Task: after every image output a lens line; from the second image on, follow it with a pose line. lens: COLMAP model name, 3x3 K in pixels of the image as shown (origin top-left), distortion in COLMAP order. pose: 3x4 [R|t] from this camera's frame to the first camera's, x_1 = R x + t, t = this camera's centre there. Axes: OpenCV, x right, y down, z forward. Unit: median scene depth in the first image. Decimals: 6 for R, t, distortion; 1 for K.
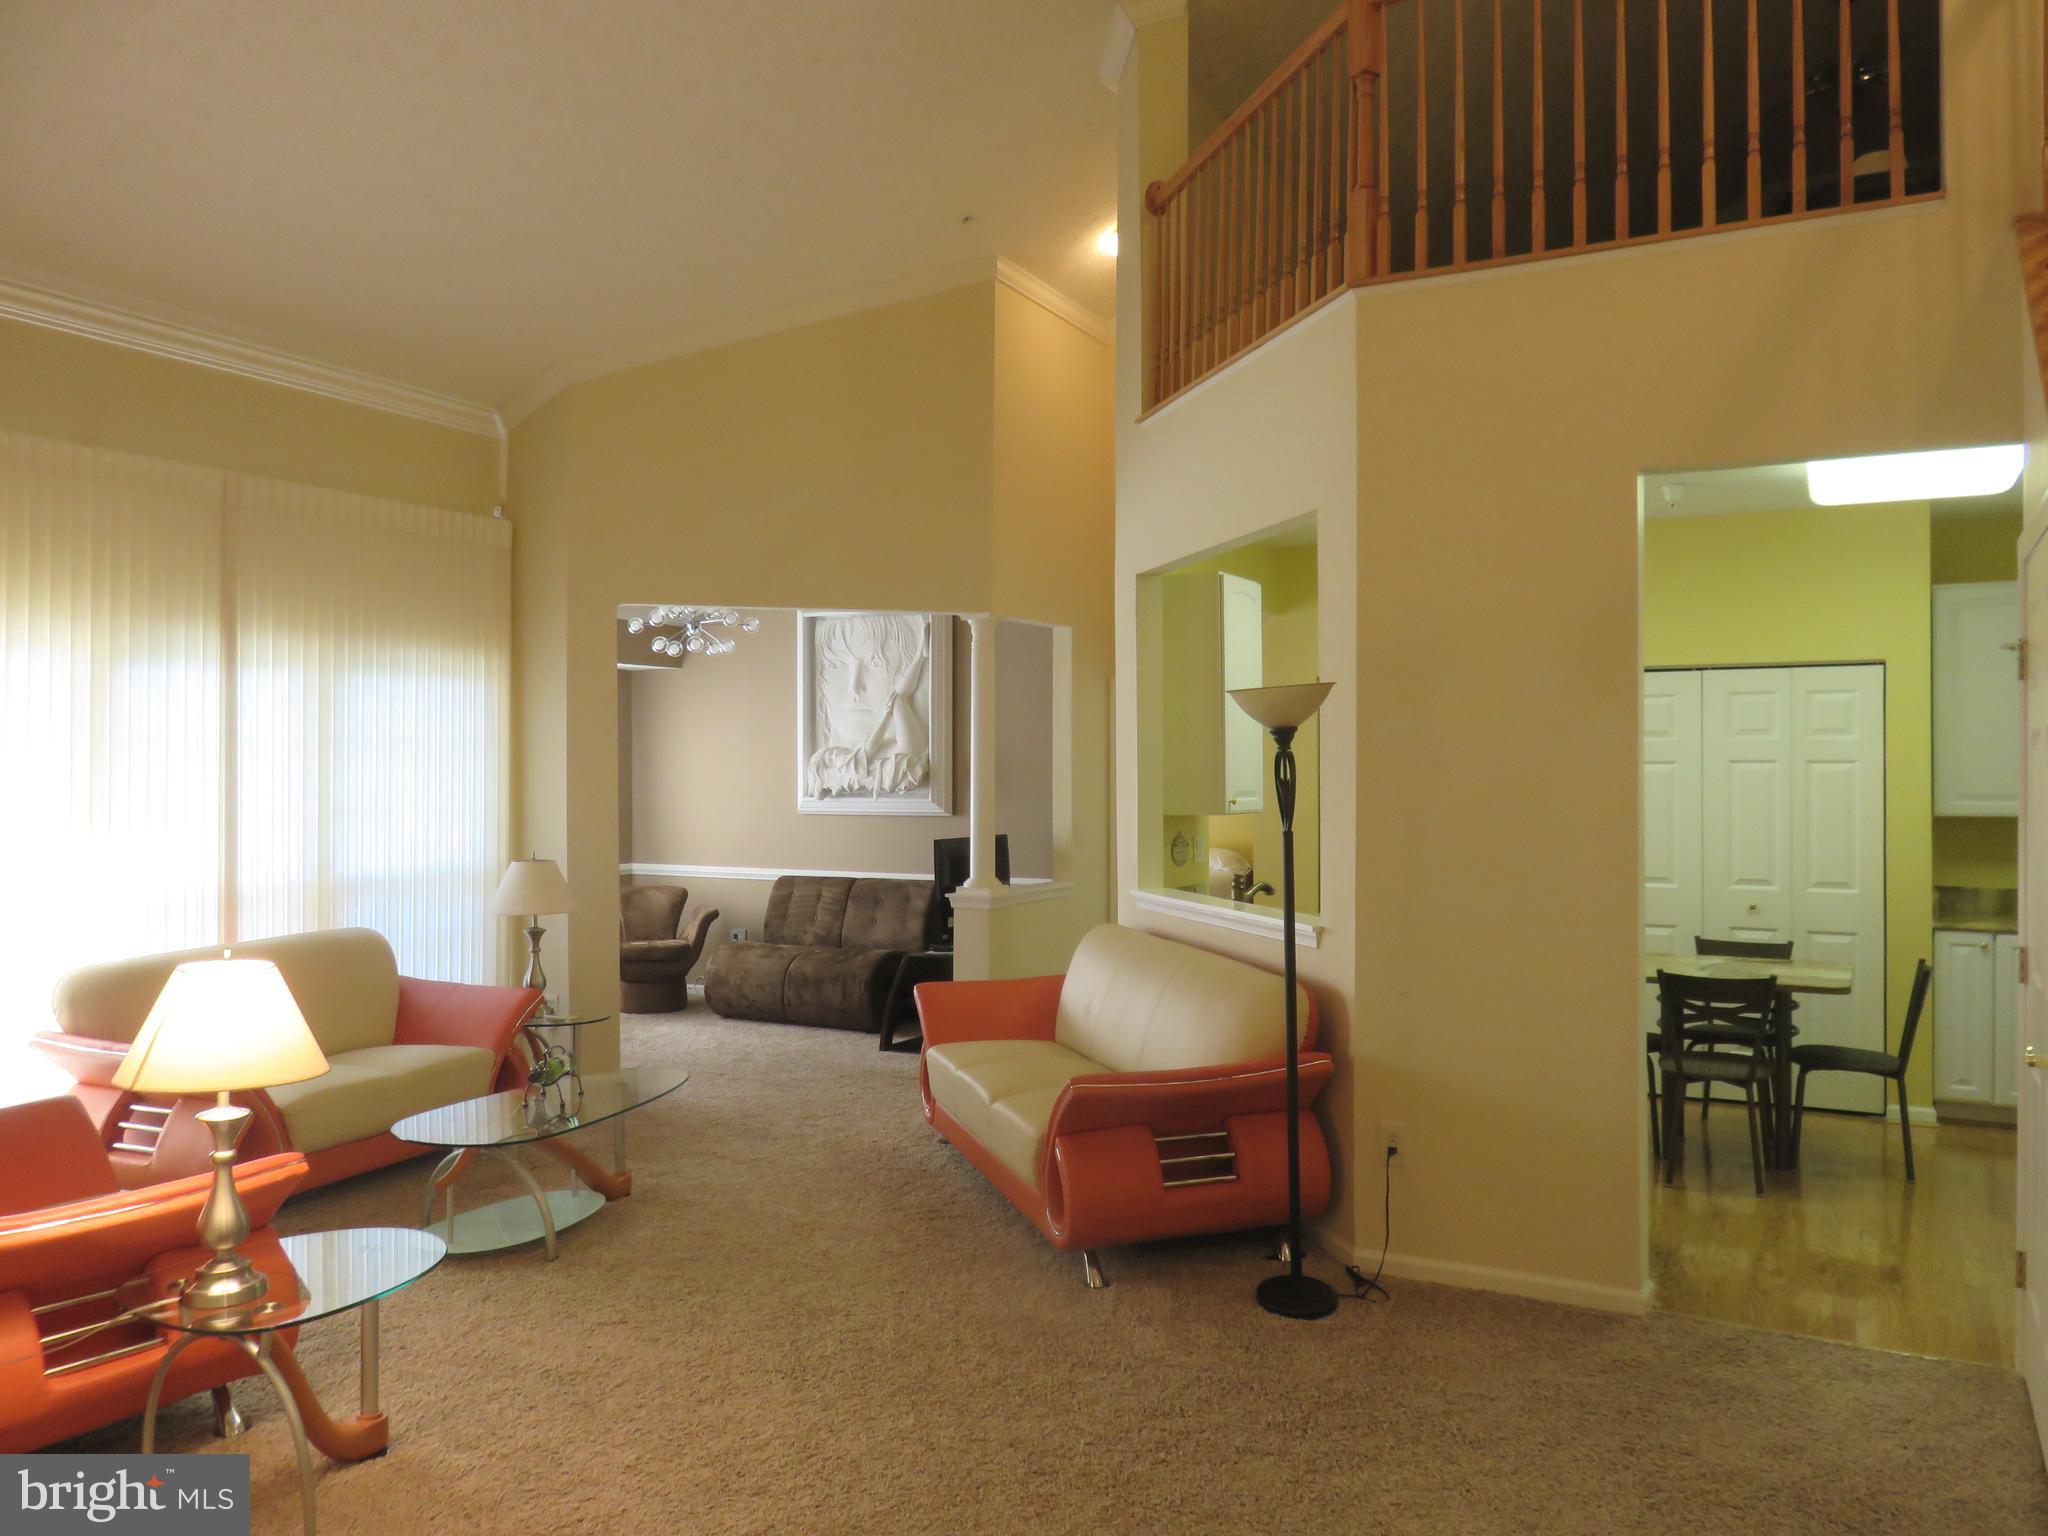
lens RADIAL K [[1550.2, 0, 1038.6], [0, 1550.2, 765.5], [0, 0, 1]] dist [-0.007830, 0.009622]
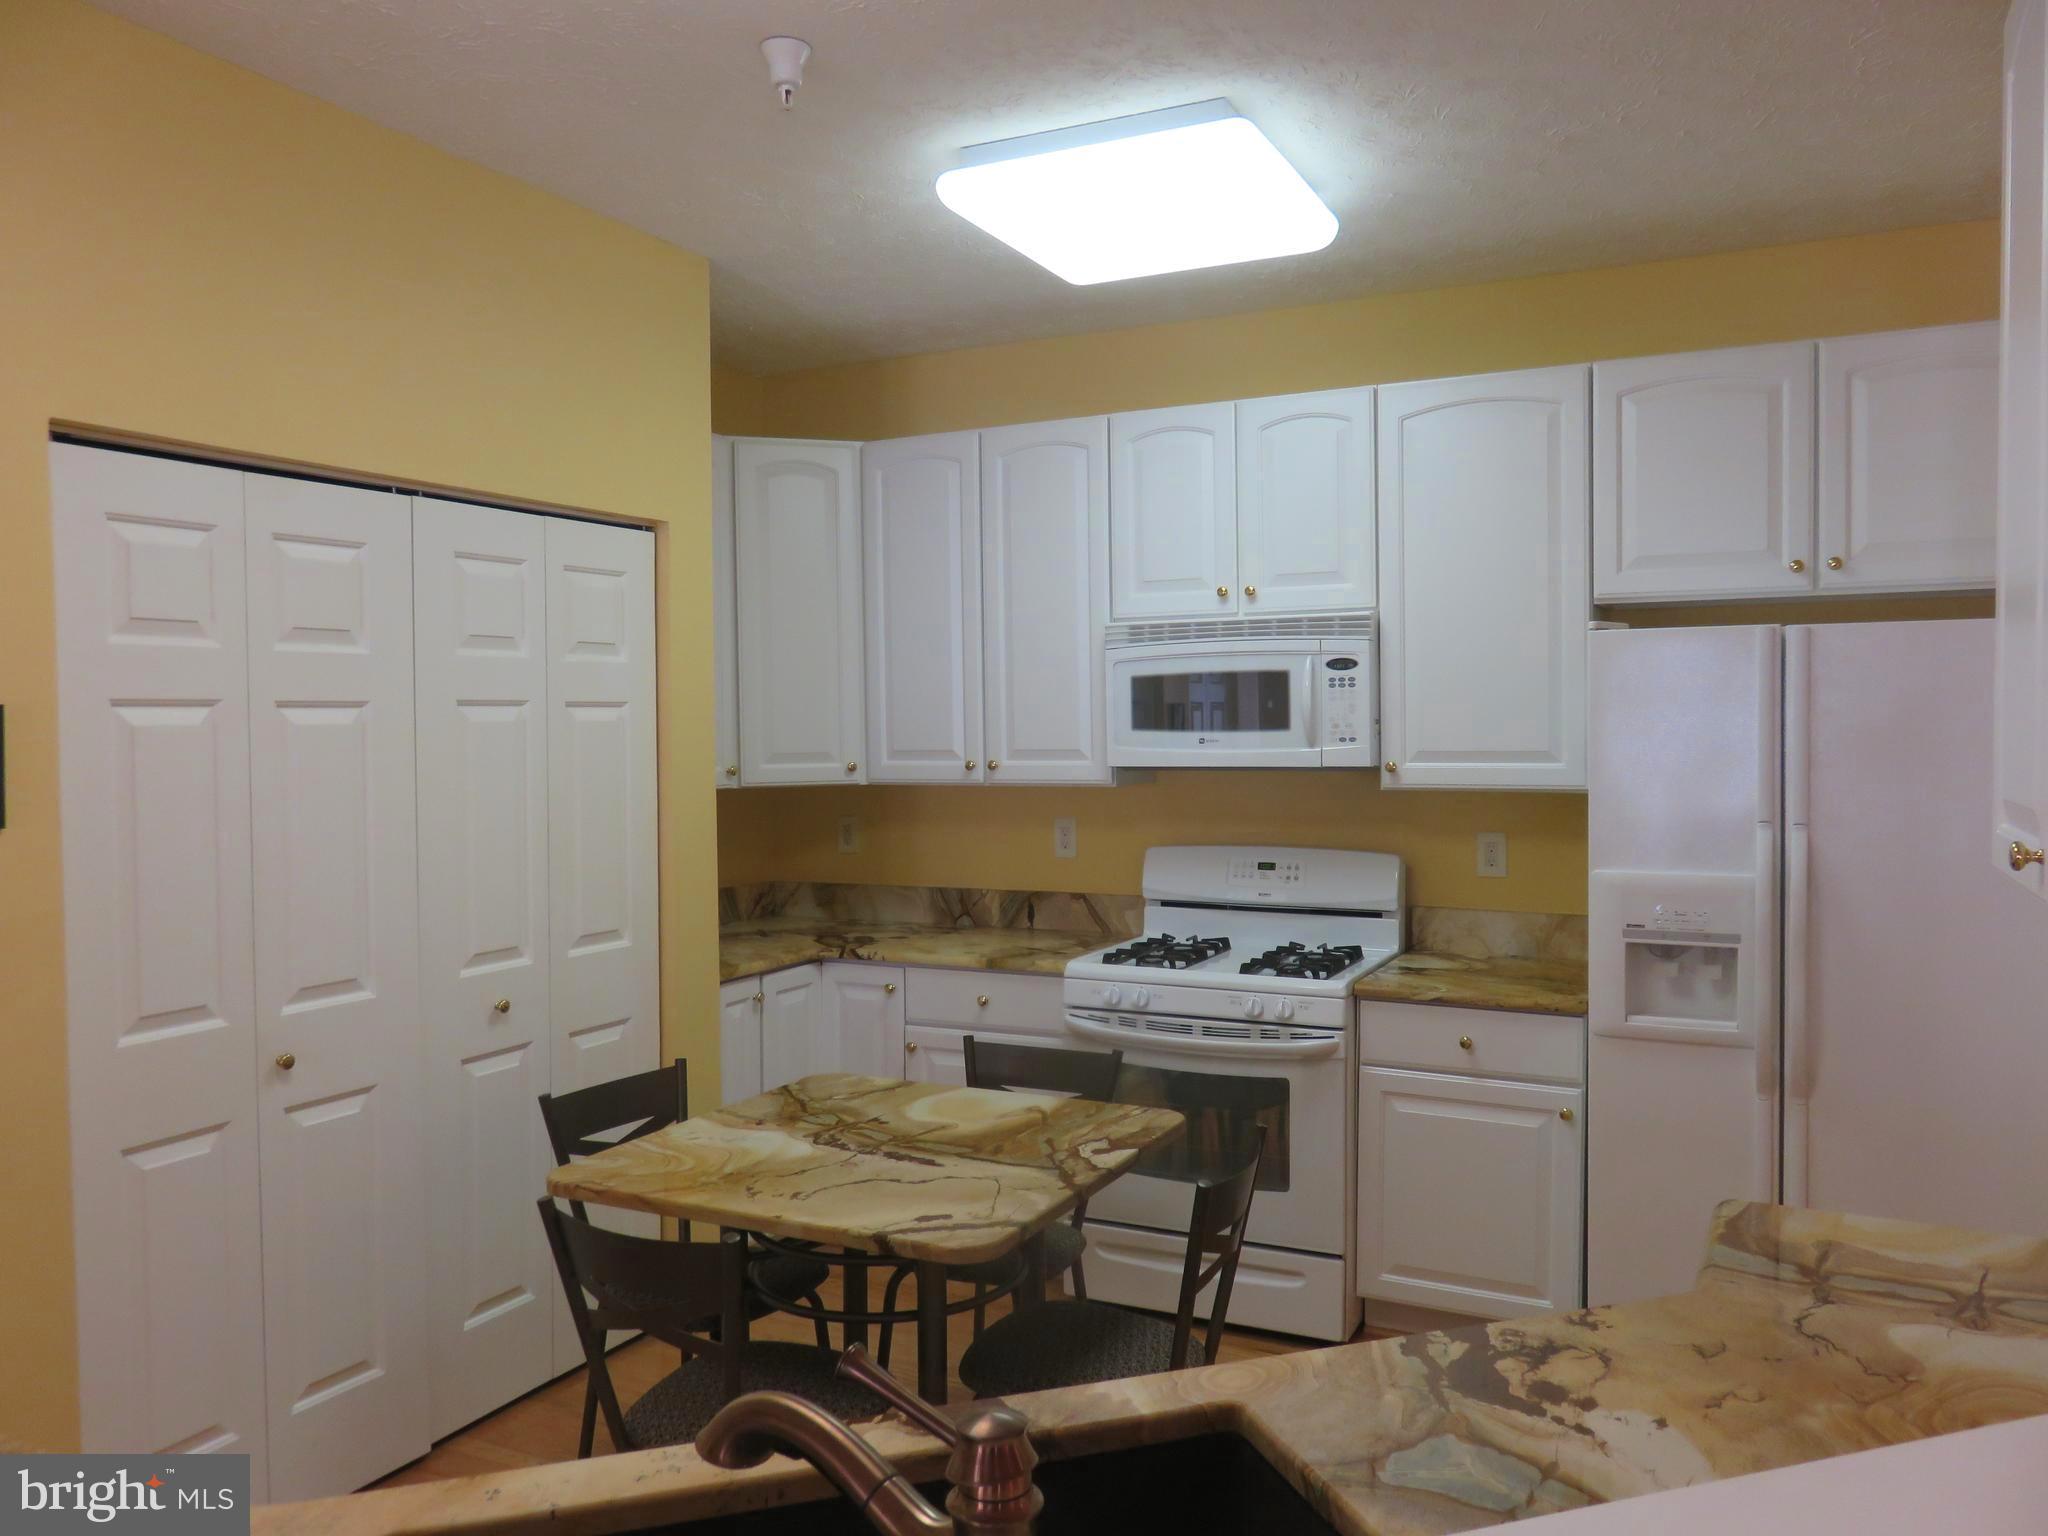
lens RADIAL K [[1550.2, 0, 1035.4], [0, 1550.2, 762.1], [0, 0, 1]] dist [-0.007830, 0.009622]
pose [[-0.031491, -0.031335, 0.999013, -0.020117], [0.000017, 0.999508, 0.031351, 0.000752], [-0.999504, 0.001004, -0.031475, 0.881869]]
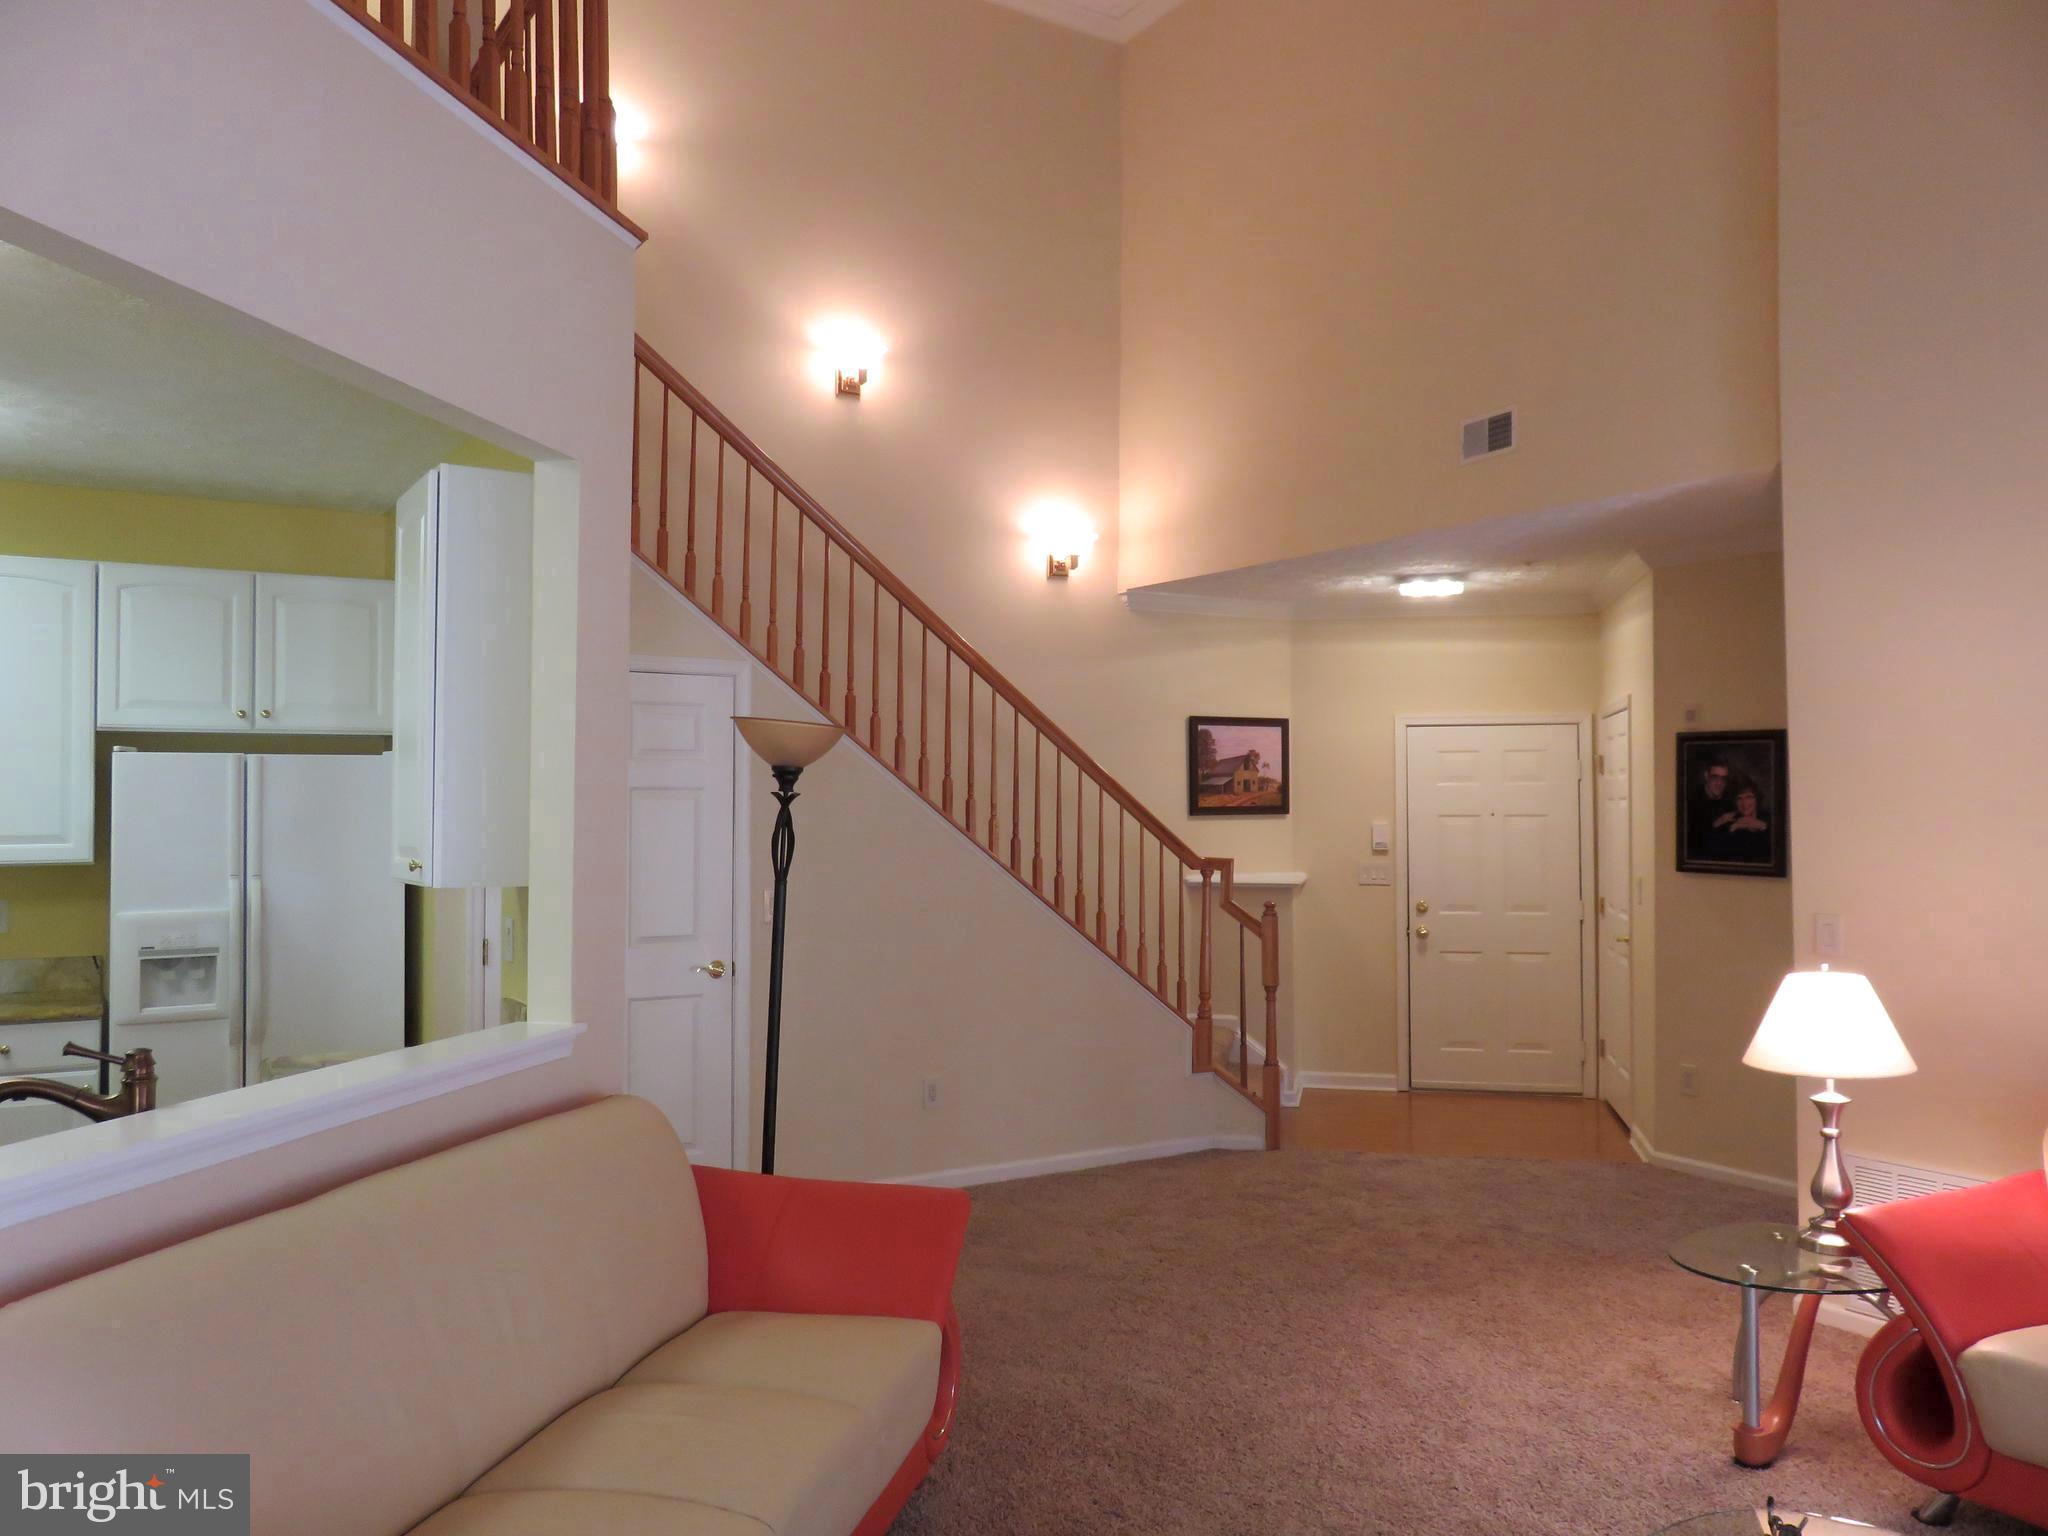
lens RADIAL K [[1550.2, 0, 1023.8], [0, 1550.2, 754.7], [0, 0, 1]] dist [-0.007830, 0.009622]
pose [[-0.863366, 0.019565, 0.504199, -0.272953], [0.000050, 0.999251, -0.038689, 0.004127], [-0.504579, -0.033378, -0.862720, 1.105057]]
